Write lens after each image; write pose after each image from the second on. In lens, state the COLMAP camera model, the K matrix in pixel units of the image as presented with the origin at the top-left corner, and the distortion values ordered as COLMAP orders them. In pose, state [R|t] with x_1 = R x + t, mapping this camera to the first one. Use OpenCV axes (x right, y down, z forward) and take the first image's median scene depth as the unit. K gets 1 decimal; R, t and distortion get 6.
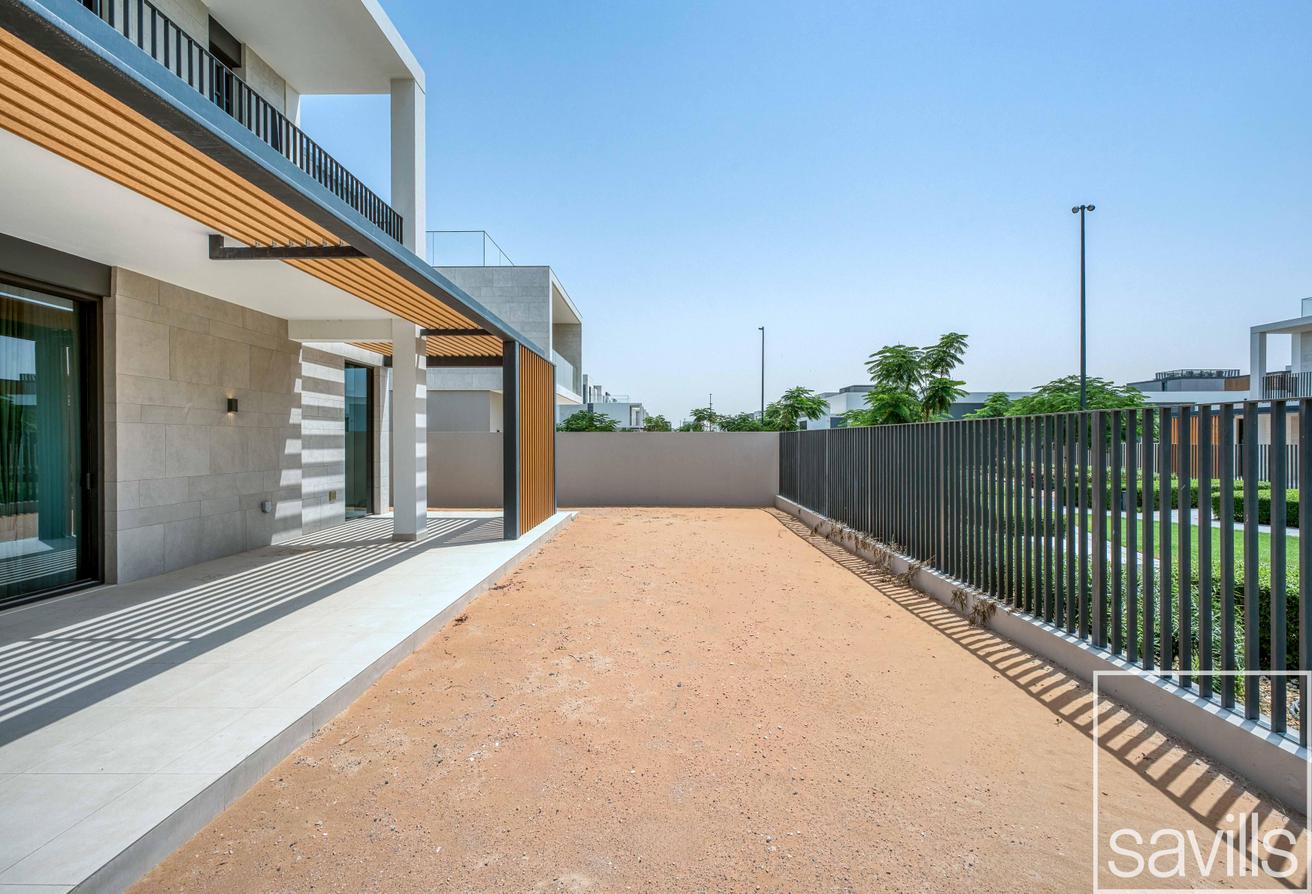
lens RADIAL K [[547.1, 0, 656.0], [0, 547.1, 447.0], [0, 0, 1]] dist [0.000243, -0.000067]
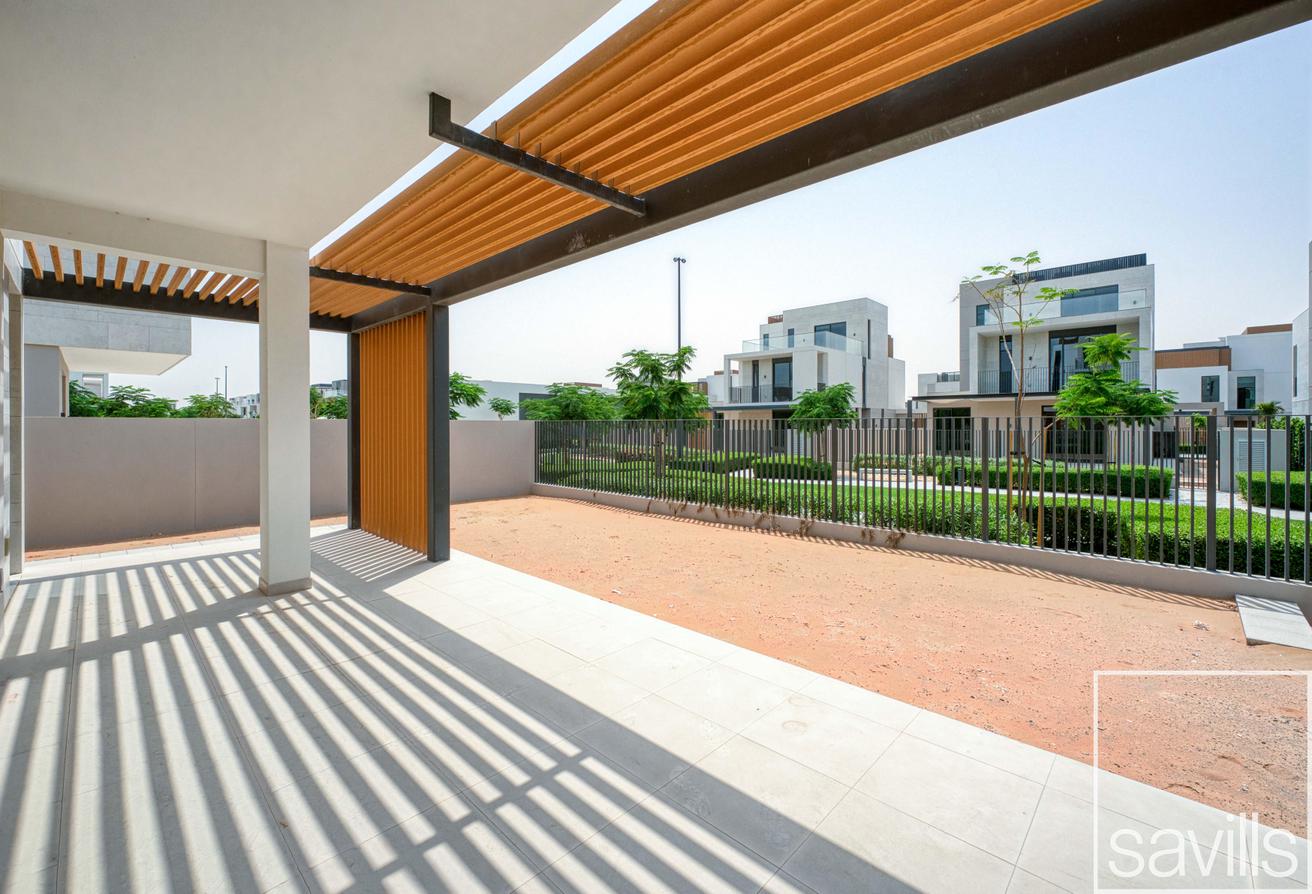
lens RADIAL K [[545.5, 0, 645.0], [0, 545.5, 428.6], [0, 0, 1]] dist [0.001039, 0.000078]
pose [[0.687766, -0.006449, 0.725904, -0.372601], [0.009249, 0.999957, 0.000121, -0.010518], [-0.725873, 0.006630, 0.687796, 0.146323]]
